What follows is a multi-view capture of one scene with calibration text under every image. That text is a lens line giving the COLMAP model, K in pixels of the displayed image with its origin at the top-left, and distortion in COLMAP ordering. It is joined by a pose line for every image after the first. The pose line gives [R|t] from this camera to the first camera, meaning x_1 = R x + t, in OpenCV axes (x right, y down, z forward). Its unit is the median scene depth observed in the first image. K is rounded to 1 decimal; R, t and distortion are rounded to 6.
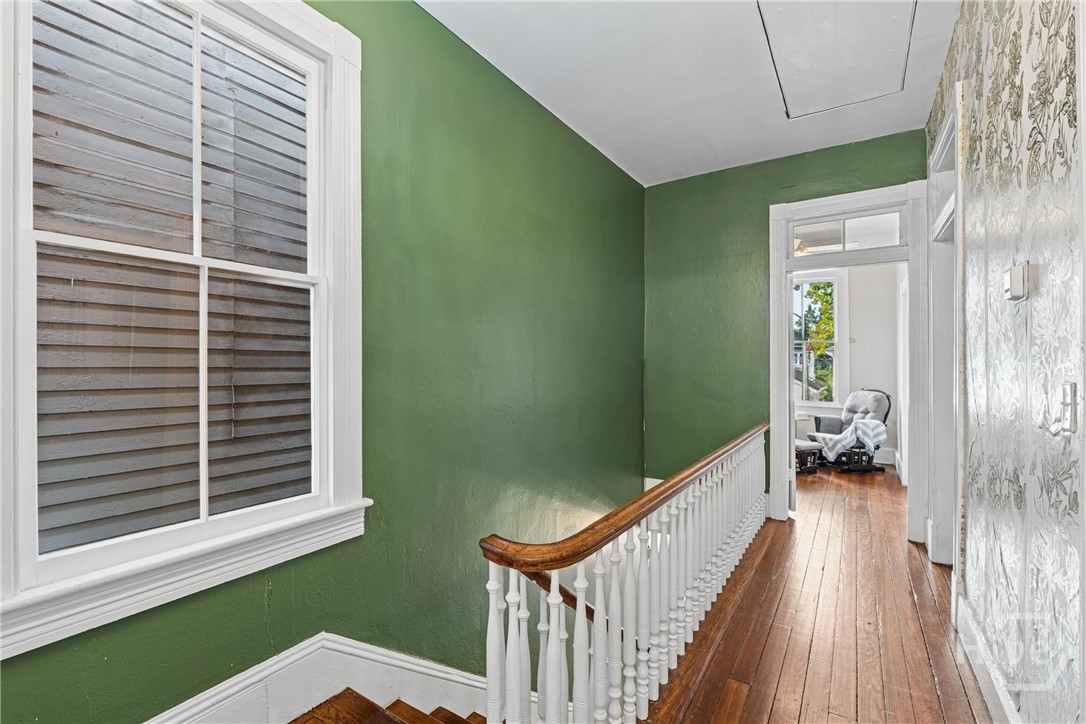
lens RADIAL K [[487.3, 0, 541.7], [0, 487.3, 366.0], [0, 0, 1]] dist [0.000721, -0.000168]
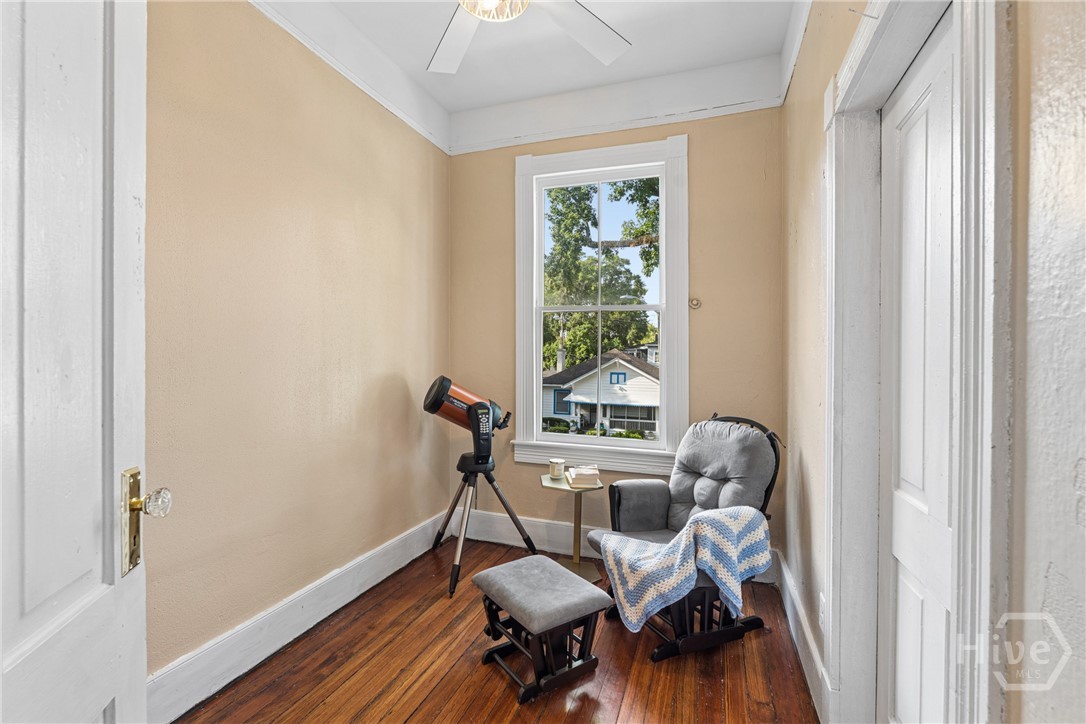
lens RADIAL K [[487.3, 0, 541.7], [0, 487.3, 366.0], [0, 0, 1]] dist [0.000721, -0.000168]
pose [[0.971782, 0.005977, 0.235803, 0.440980], [-0.006542, 0.999977, 0.001616, 0.005007], [-0.235788, -0.003113, 0.971800, 0.667706]]
